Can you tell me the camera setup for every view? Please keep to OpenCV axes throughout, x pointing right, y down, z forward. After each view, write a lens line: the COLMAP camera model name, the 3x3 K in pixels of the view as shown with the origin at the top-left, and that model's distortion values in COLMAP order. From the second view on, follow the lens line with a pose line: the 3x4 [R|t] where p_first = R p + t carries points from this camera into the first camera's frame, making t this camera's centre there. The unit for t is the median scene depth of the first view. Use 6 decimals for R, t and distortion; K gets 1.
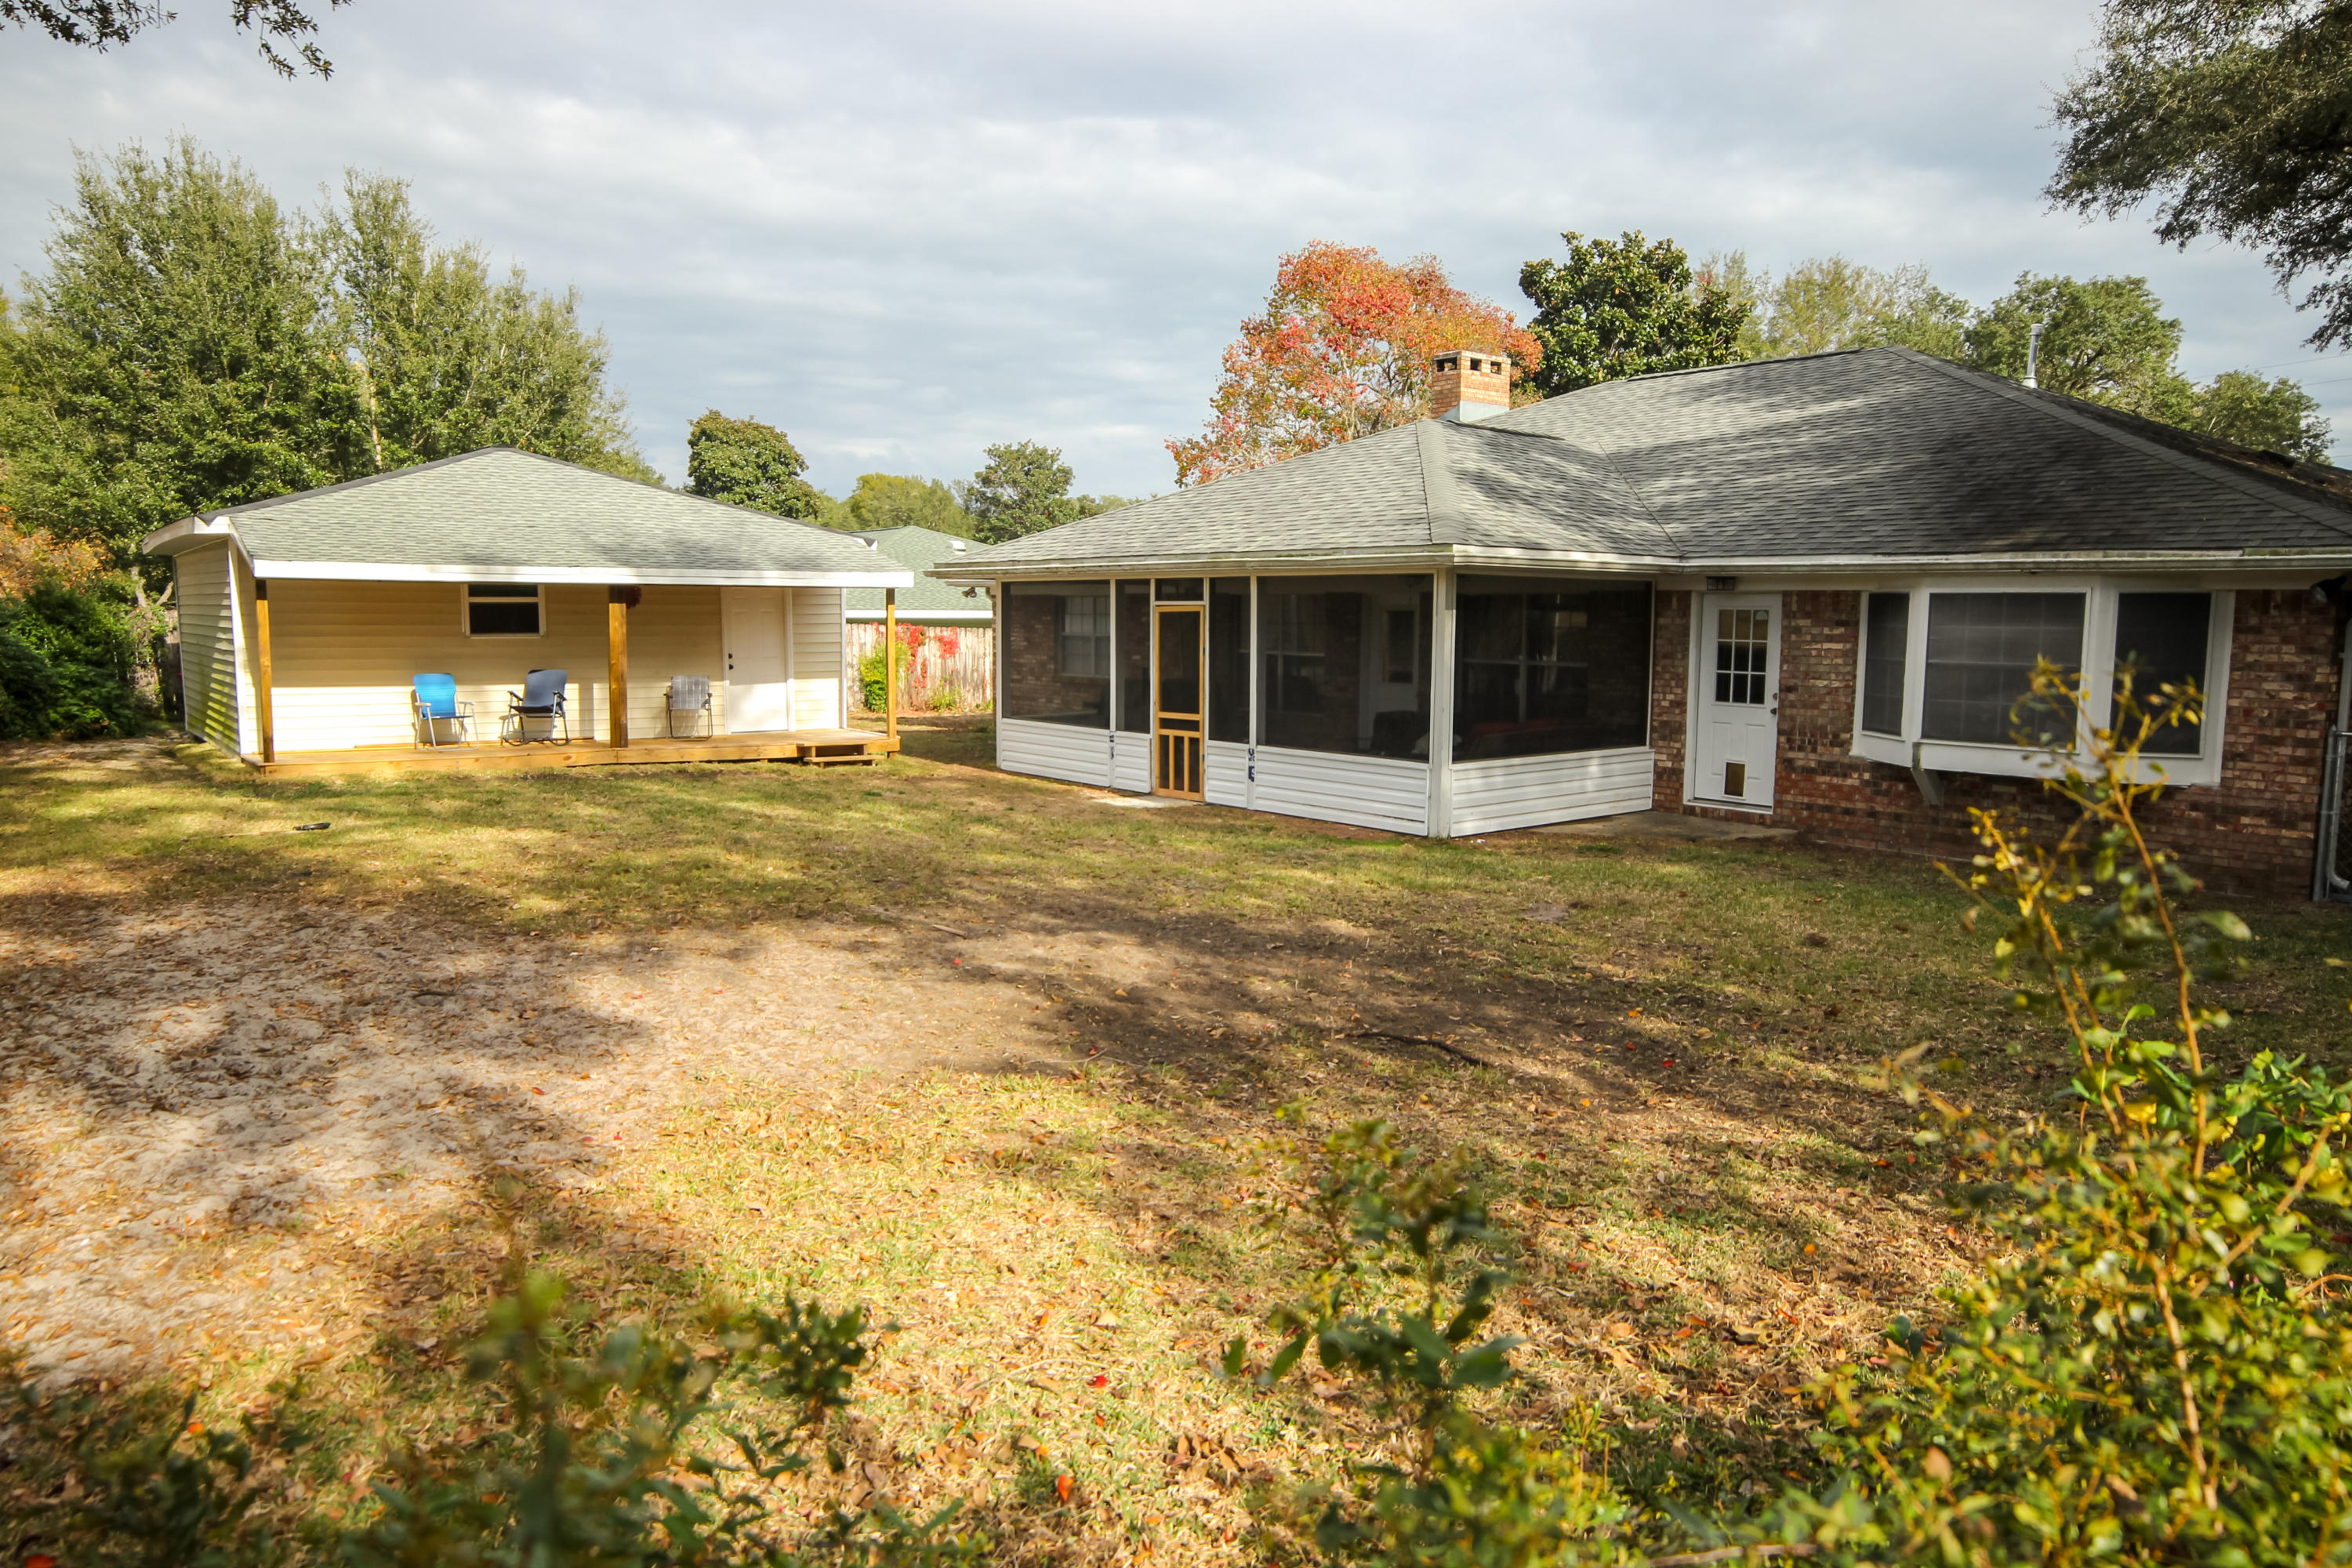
lens RADIAL K [[1524.7, 0, 1176.0], [0, 1524.7, 784.0], [0, 0, 1]] dist [-0.073523, 0.053454]
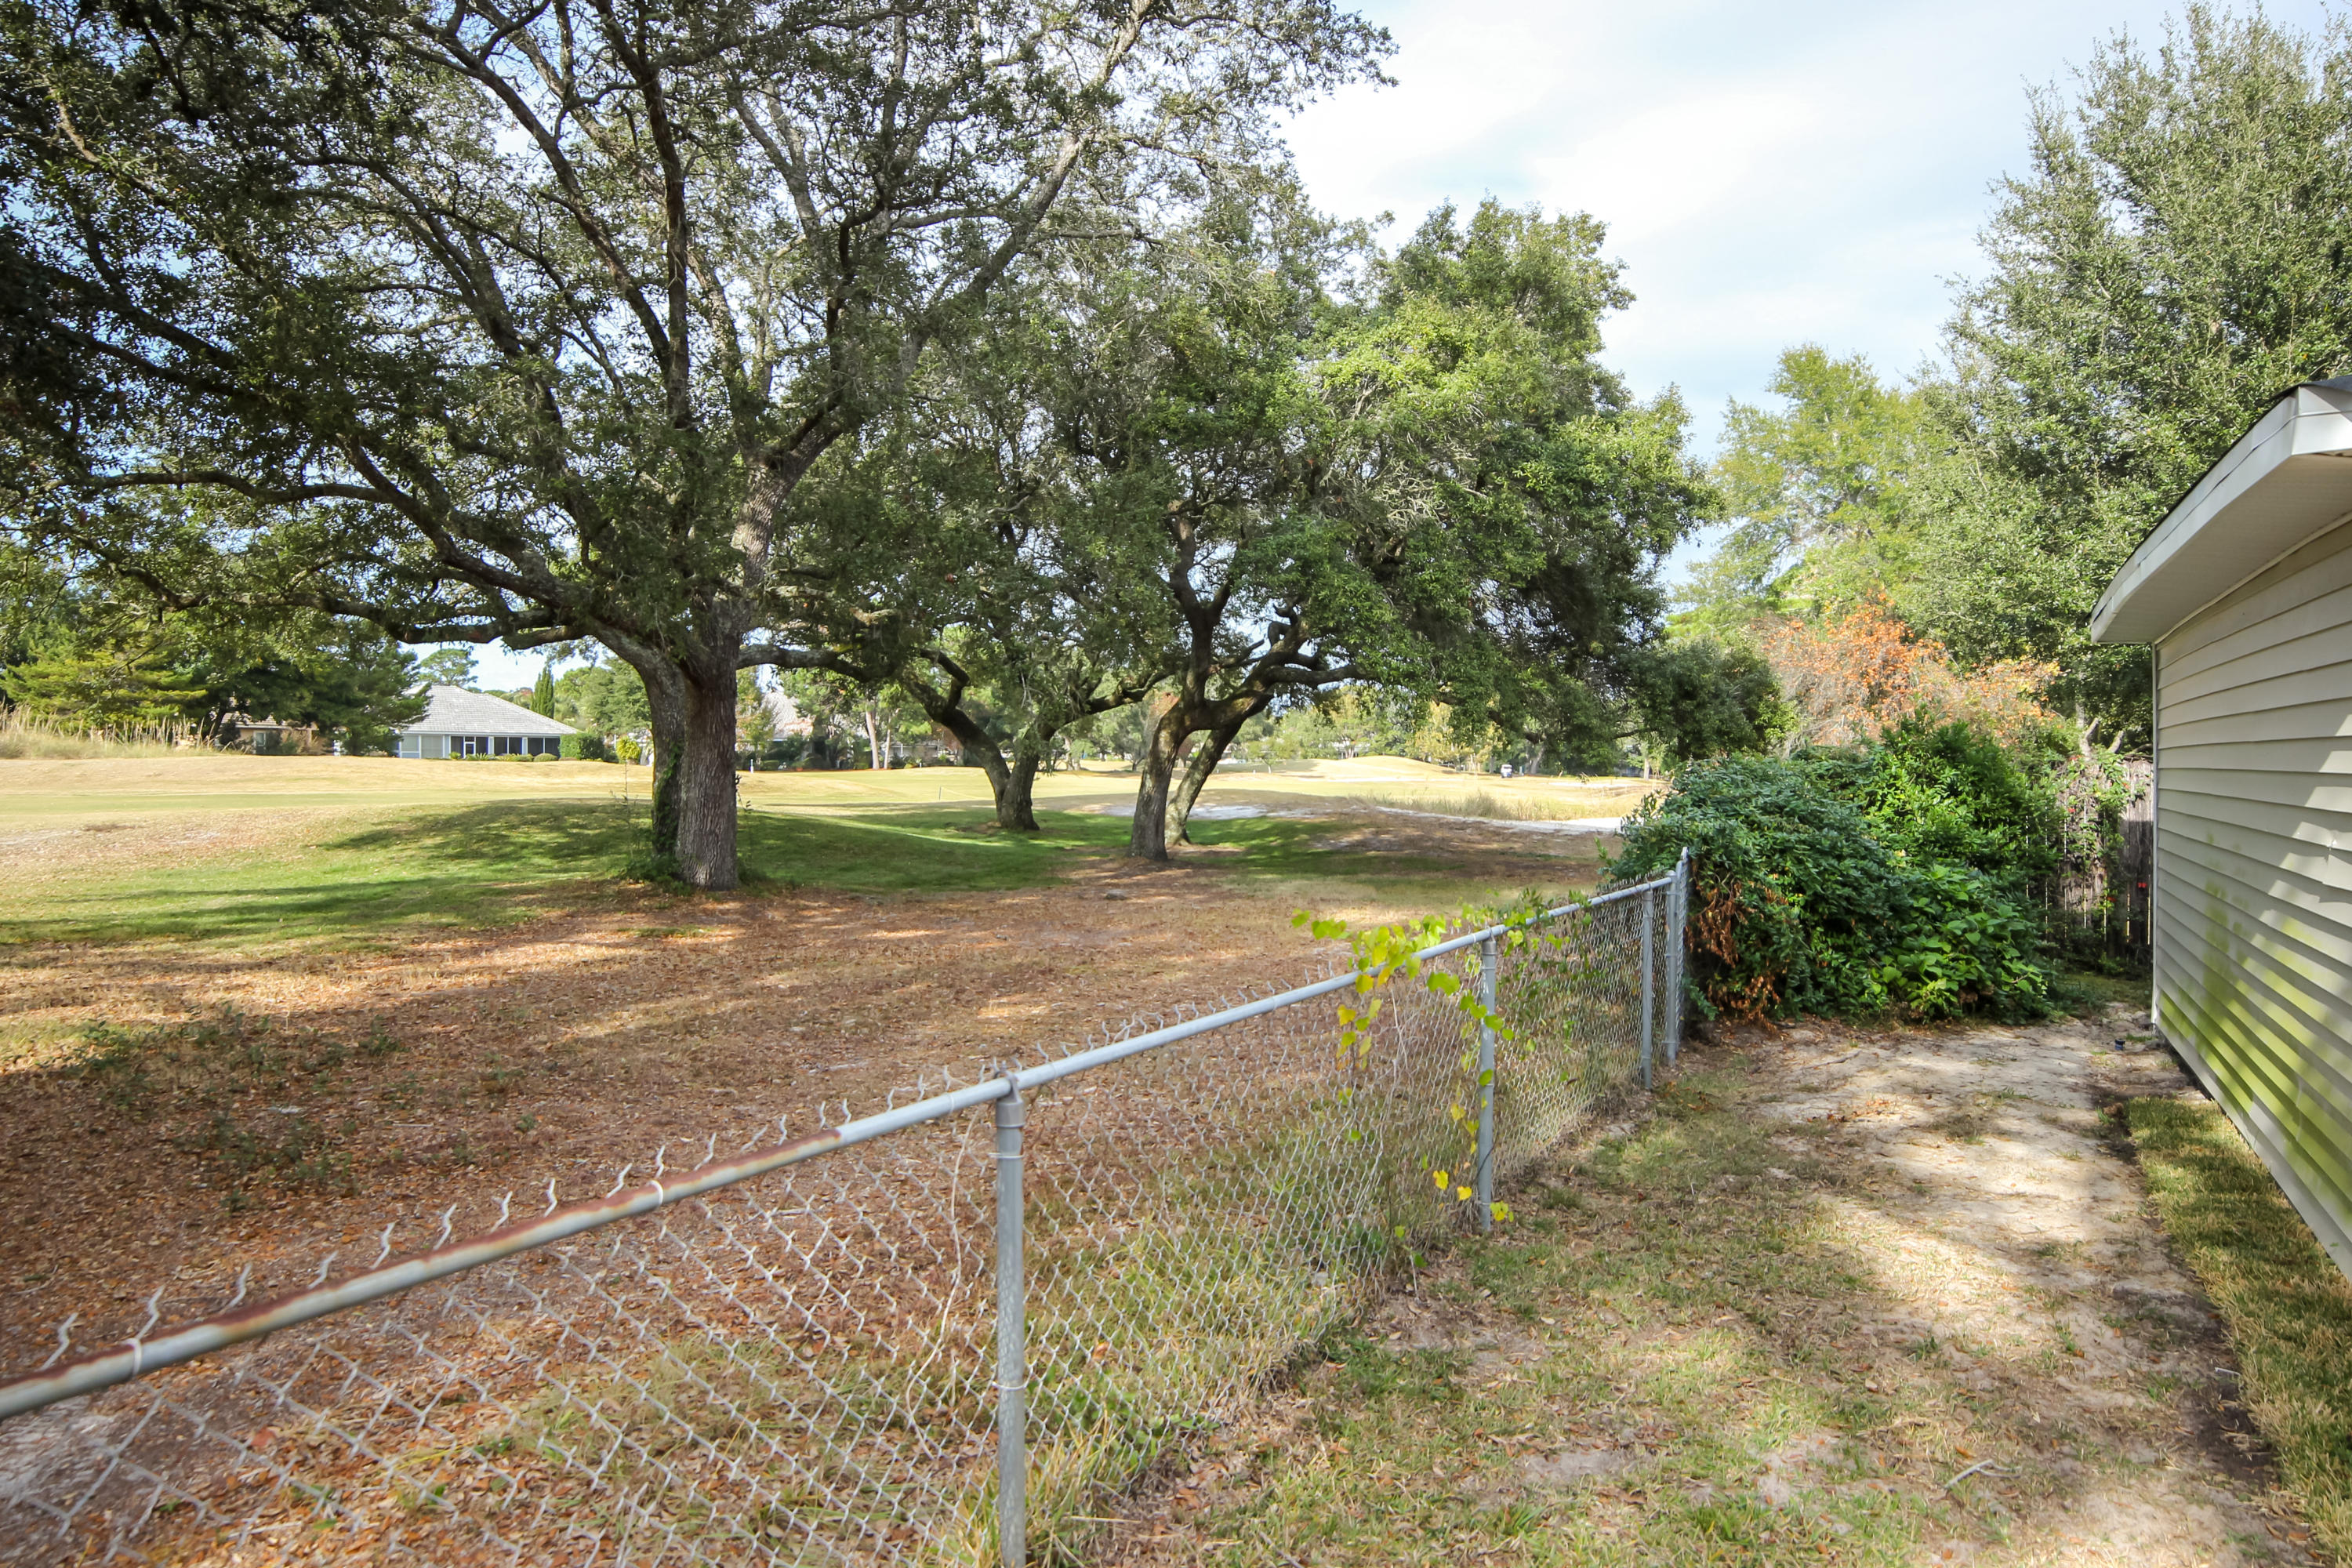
lens RADIAL K [[1524.7, 0, 1176.0], [0, 1524.7, 784.0], [0, 0, 1]] dist [-0.073523, 0.053454]
pose [[0.407683, 0.004906, -0.913110, -0.281470], [-0.098666, 0.994367, -0.038710, -0.046489], [0.907777, 0.105874, 0.405871, 0.409094]]
